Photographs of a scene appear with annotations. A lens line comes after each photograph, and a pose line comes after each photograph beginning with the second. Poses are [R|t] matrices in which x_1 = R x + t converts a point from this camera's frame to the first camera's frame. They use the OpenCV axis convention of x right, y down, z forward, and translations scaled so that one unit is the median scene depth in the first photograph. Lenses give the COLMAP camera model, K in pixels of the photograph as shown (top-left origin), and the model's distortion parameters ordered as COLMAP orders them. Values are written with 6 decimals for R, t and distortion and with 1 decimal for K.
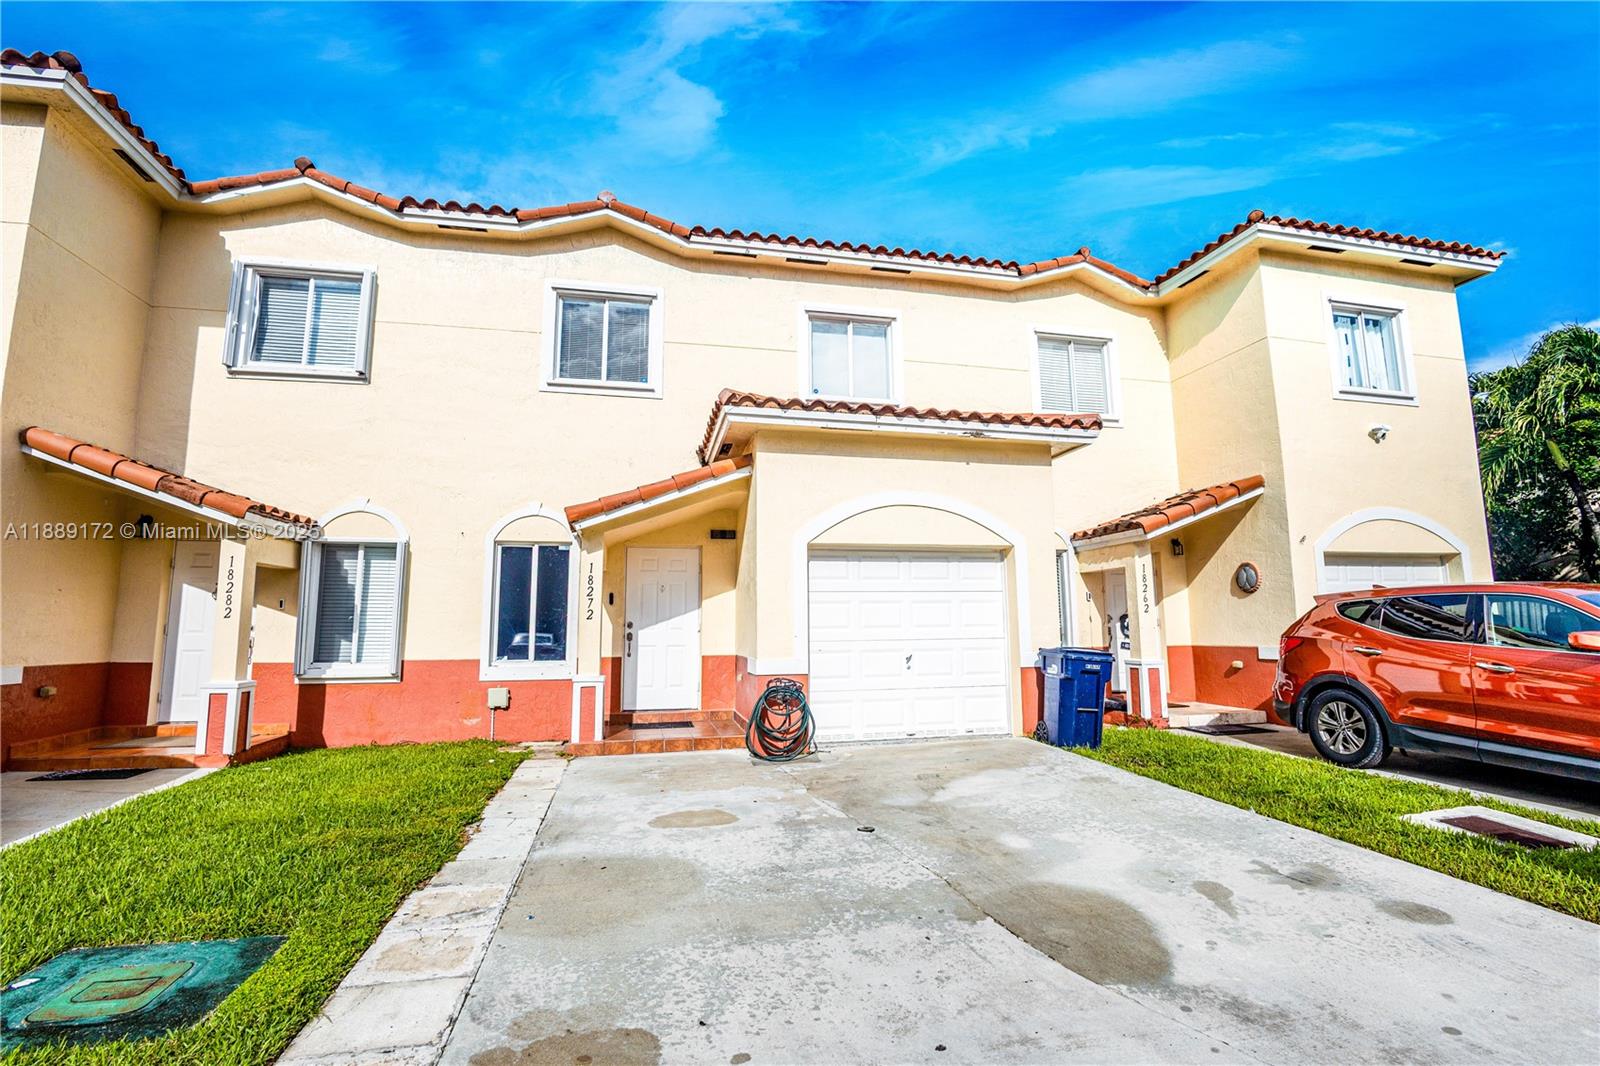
lens RADIAL K [[706.4, 0, 786.7], [0, 706.4, 554.8], [0, 0, 1]] dist [-0.000963, 0.000234]
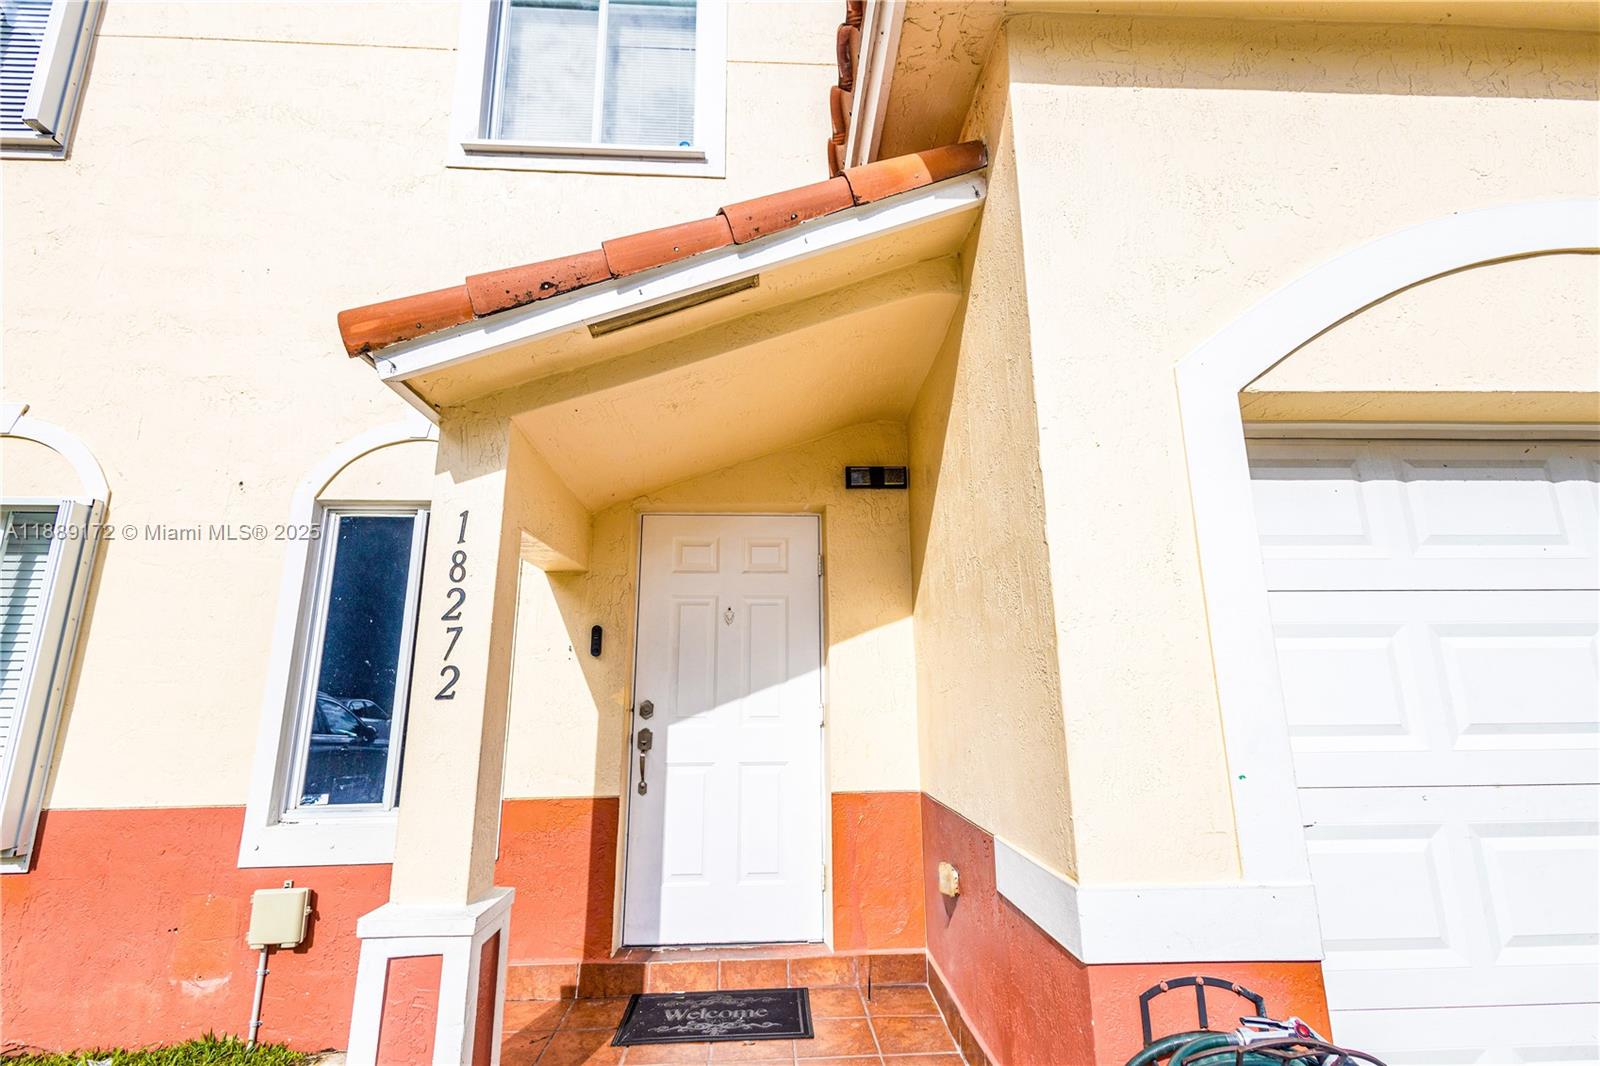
lens RADIAL K [[706.4, 0, 786.7], [0, 706.4, 554.8], [0, 0, 1]] dist [-0.000963, 0.000234]
pose [[0.985731, -0.035106, -0.164628, -0.082625], [0.021408, 0.996214, -0.084254, 0.051469], [0.166962, 0.079528, 0.982751, 0.655250]]
